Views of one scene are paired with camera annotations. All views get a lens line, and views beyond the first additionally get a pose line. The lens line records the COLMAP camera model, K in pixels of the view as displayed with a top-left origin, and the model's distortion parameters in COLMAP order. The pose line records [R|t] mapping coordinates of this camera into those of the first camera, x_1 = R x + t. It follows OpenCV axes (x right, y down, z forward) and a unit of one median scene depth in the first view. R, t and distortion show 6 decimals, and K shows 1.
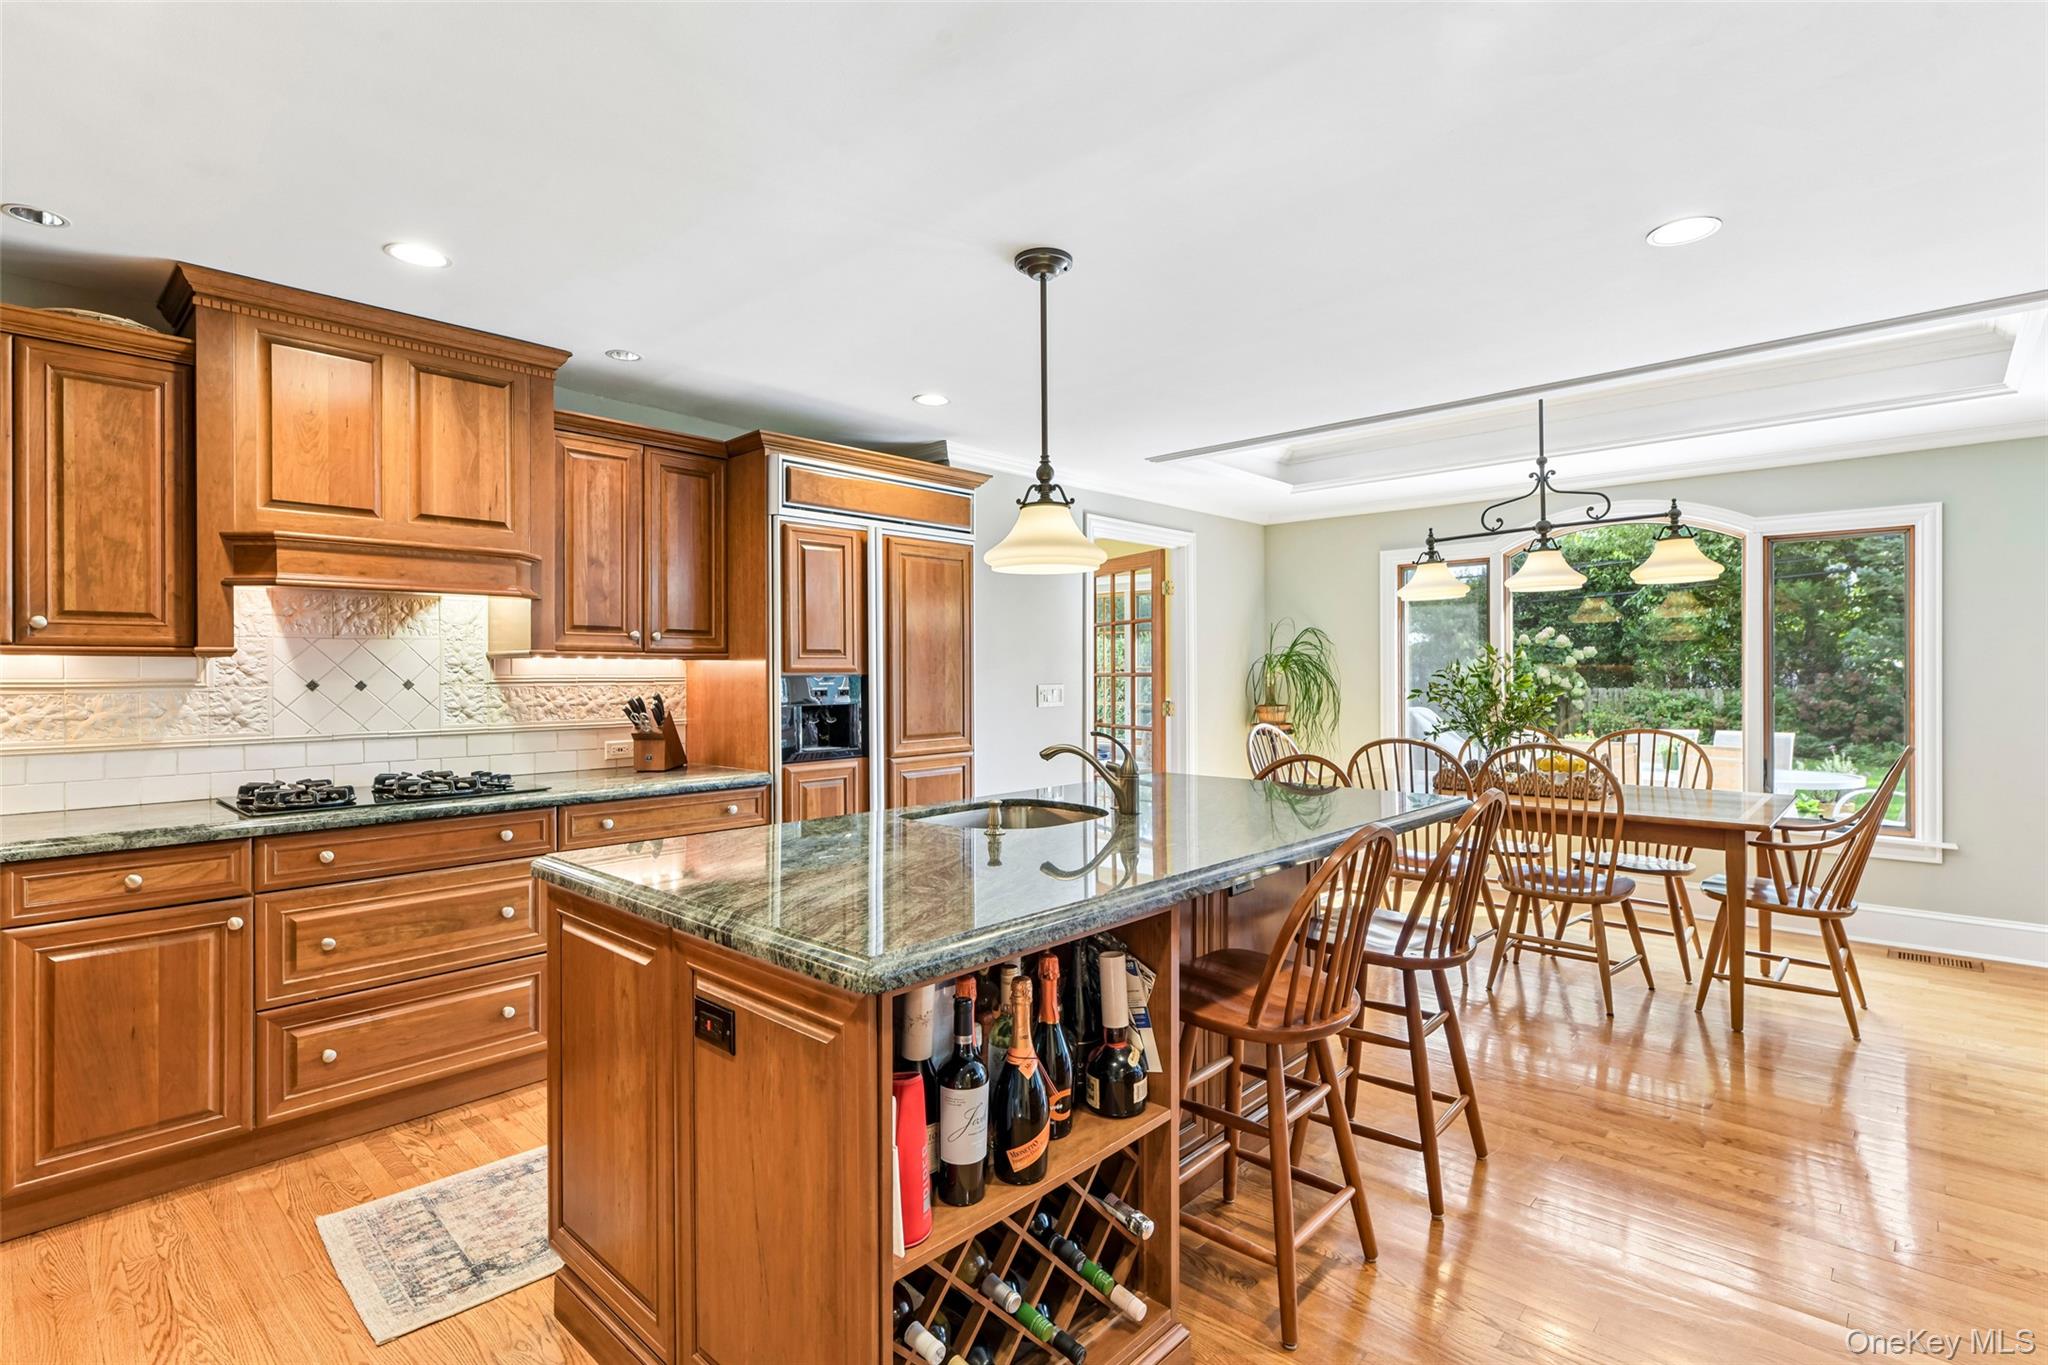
lens RADIAL K [[971.0, 0, 1020.5], [0, 971.0, 672.9], [0, 0, 1]] dist [0.005069, -0.001703]
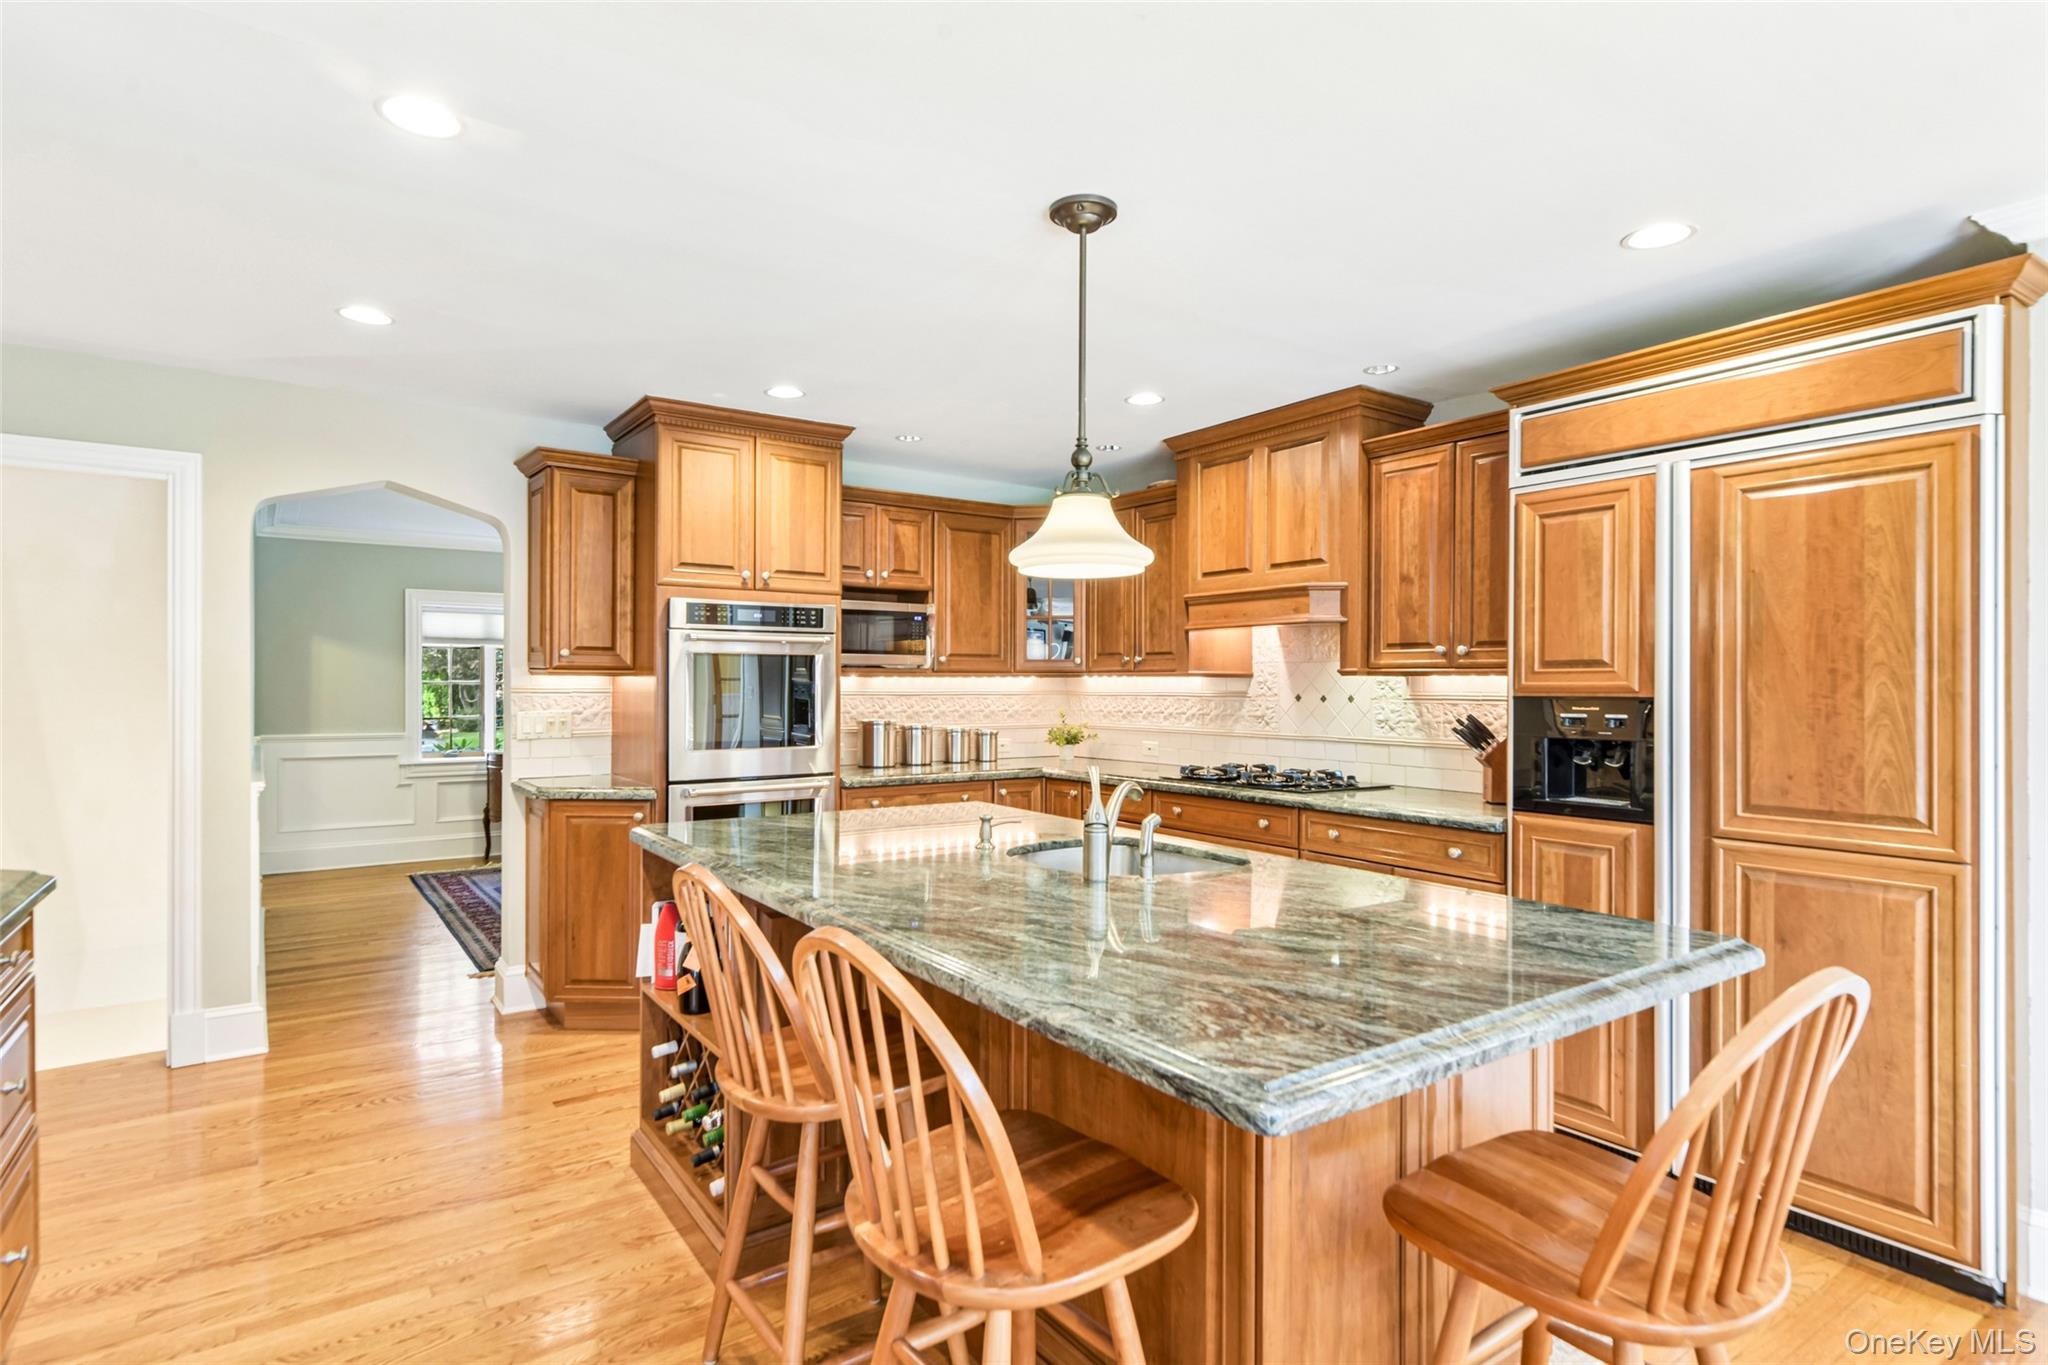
lens RADIAL K [[1041.0, 0, 1019.4], [0, 1041.0, 685.7], [0, 0, 1]] dist [0.004120, 0.000190]
pose [[-0.208466, 0.003033, -0.978025, 0.685753], [-0.006424, 0.999969, 0.004470, -0.006829], [0.978009, 0.007214, -0.208440, 0.836984]]
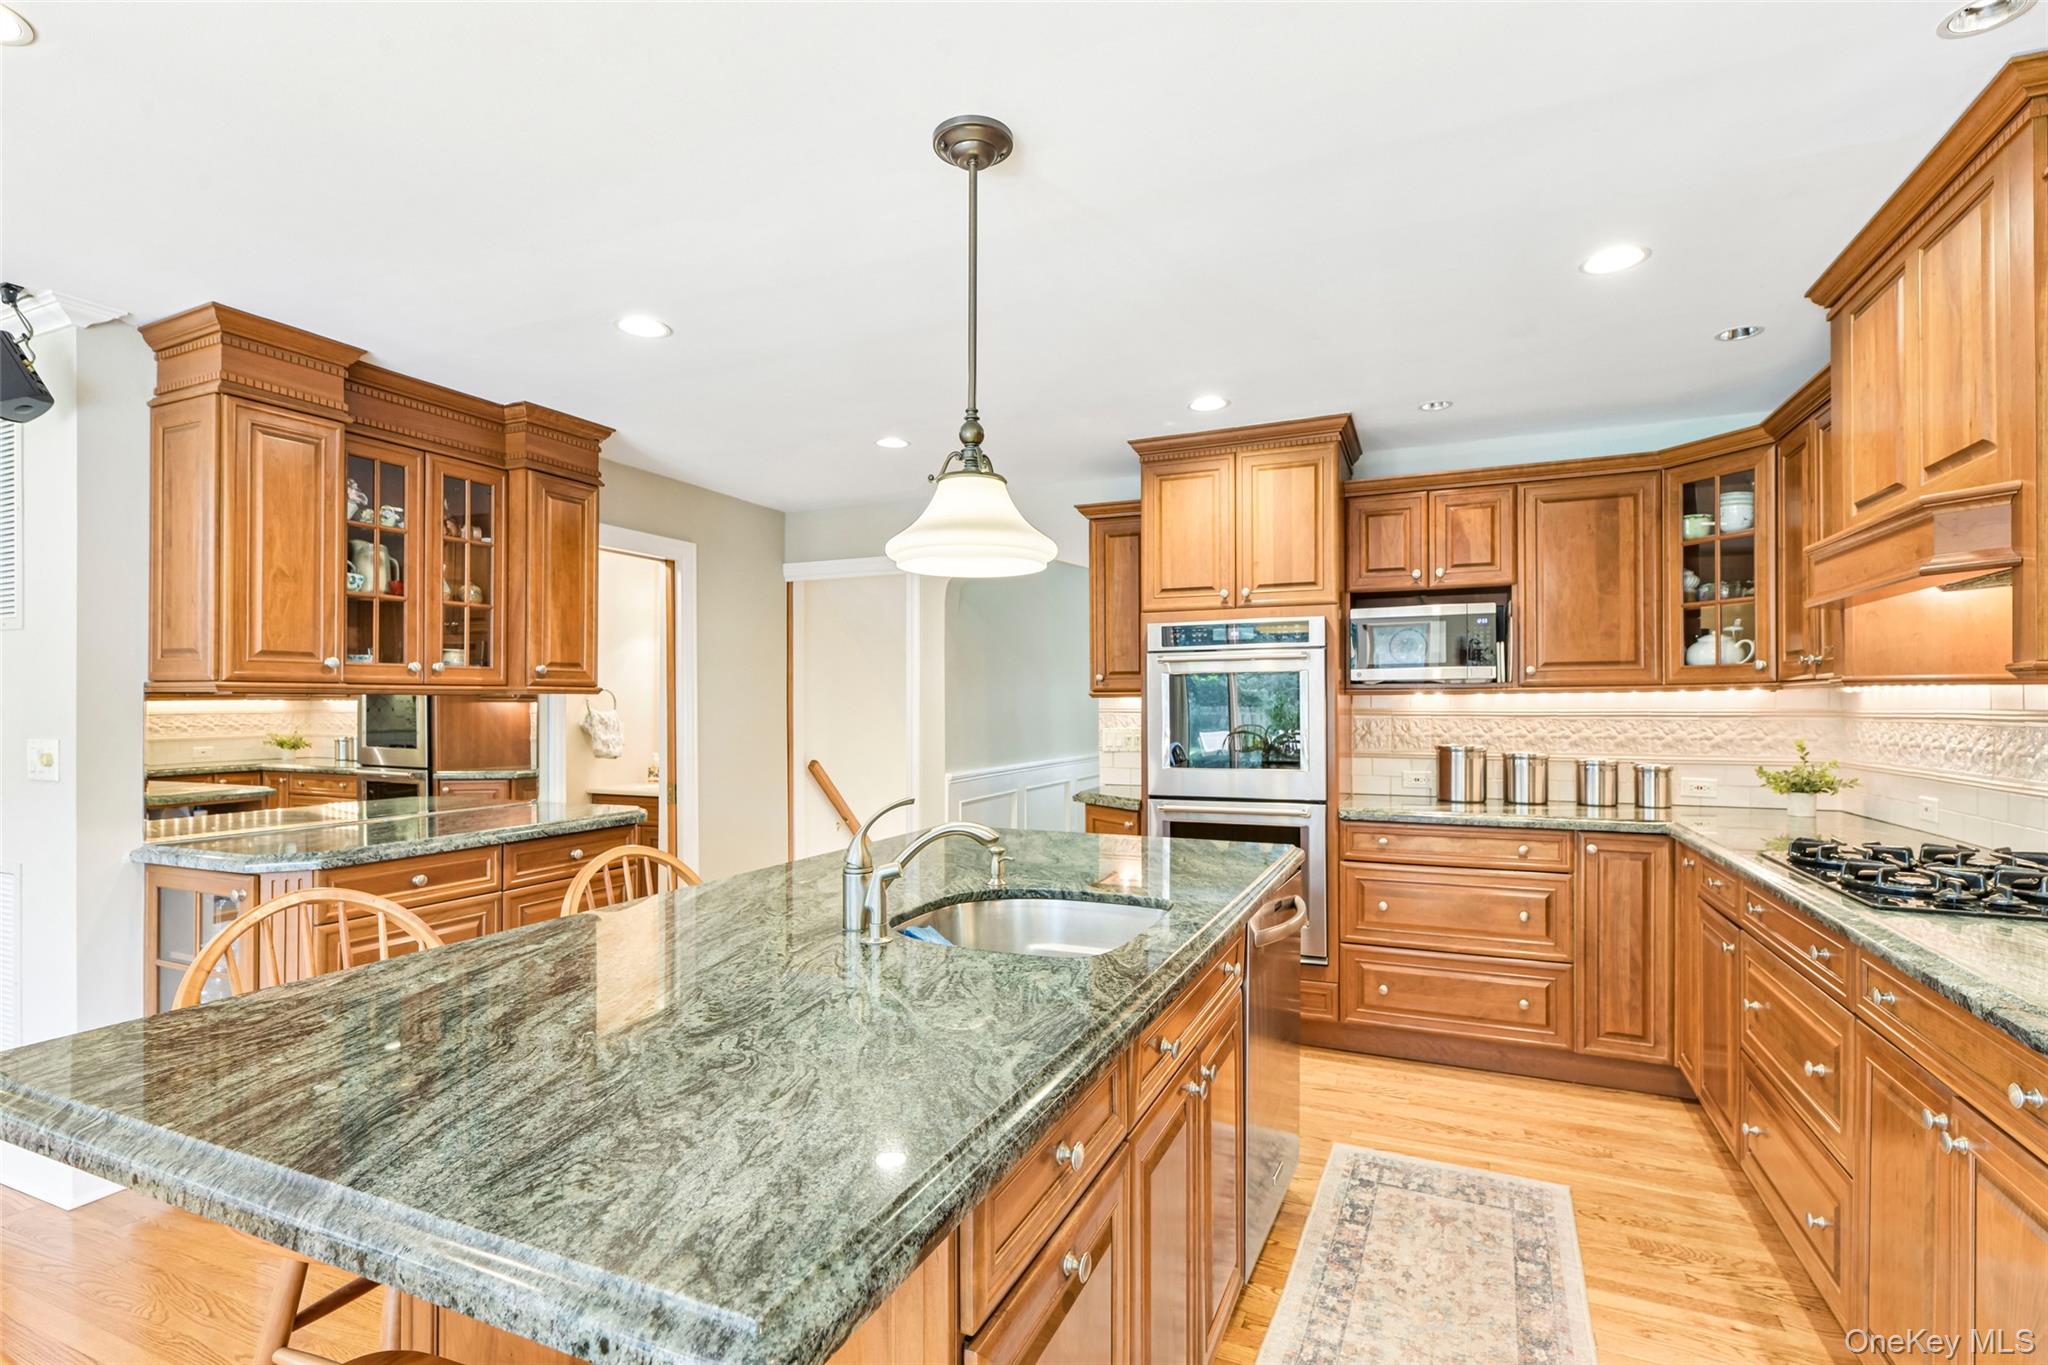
lens RADIAL K [[971.0, 0, 1021.8], [0, 971.0, 694.5], [0, 0, 1]] dist [0.005069, -0.001703]
pose [[-0.945996, 0.002450, -0.324169, 0.165013], [0.005279, 0.999955, -0.007847, -0.004859], [0.324135, -0.009134, -0.945967, 1.244139]]
